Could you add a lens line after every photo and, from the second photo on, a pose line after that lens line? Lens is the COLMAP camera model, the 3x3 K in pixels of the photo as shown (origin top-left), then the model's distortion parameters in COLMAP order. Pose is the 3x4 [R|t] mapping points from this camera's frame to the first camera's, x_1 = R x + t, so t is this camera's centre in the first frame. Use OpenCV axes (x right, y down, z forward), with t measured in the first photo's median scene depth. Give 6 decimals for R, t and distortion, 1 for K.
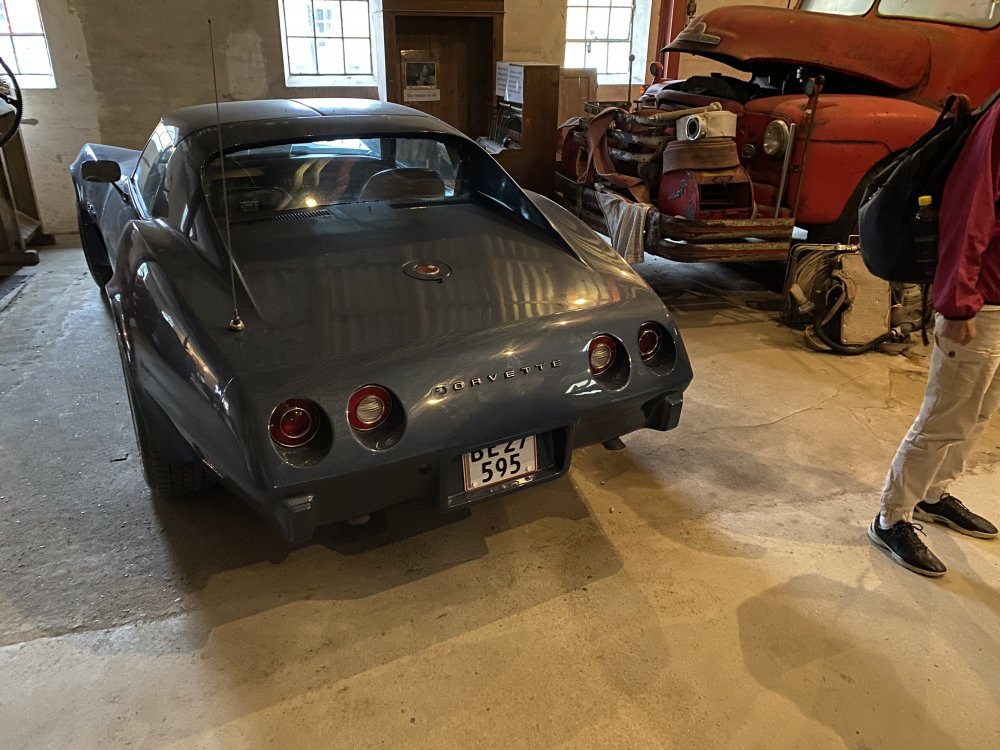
lens RADIAL K [[774.3, 0, 500.0], [0, 774.3, 375.0], [0, 0, 1]] dist [0.001684, 0.002848]
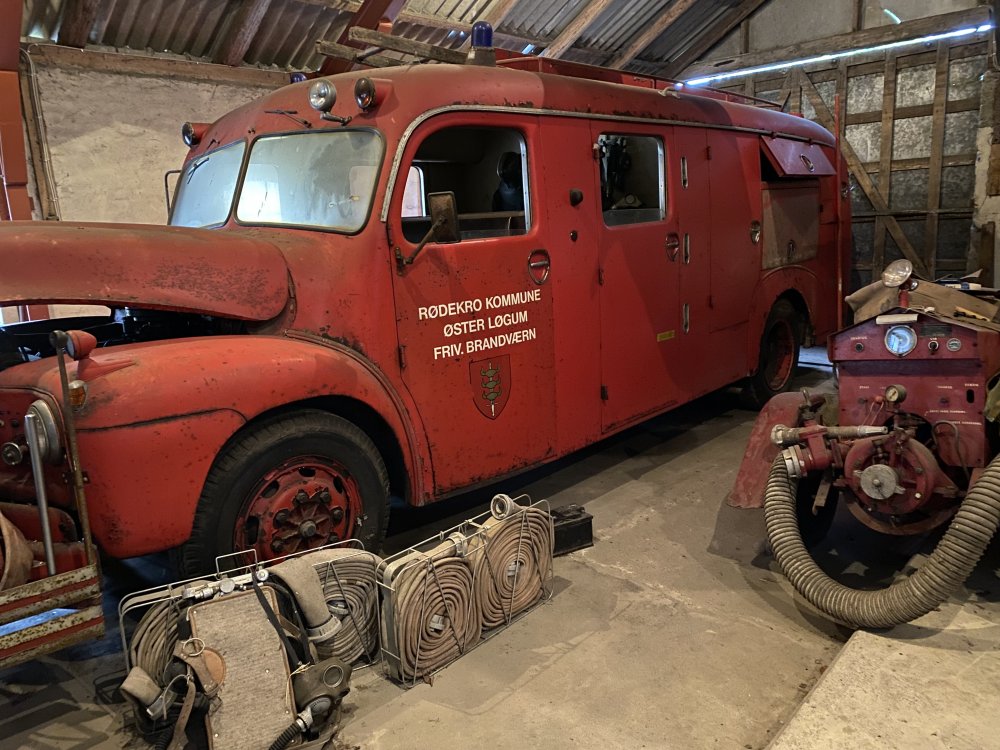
lens RADIAL K [[769.1, 0, 500.0], [0, 769.1, 375.0], [0, 0, 1]] dist [0.045442, -0.054930]
pose [[0.862762, -0.157175, 0.480560, 0.371230], [0.266259, 0.949226, -0.167561, -0.154152], [-0.429823, 0.272519, 0.860805, 0.336856]]
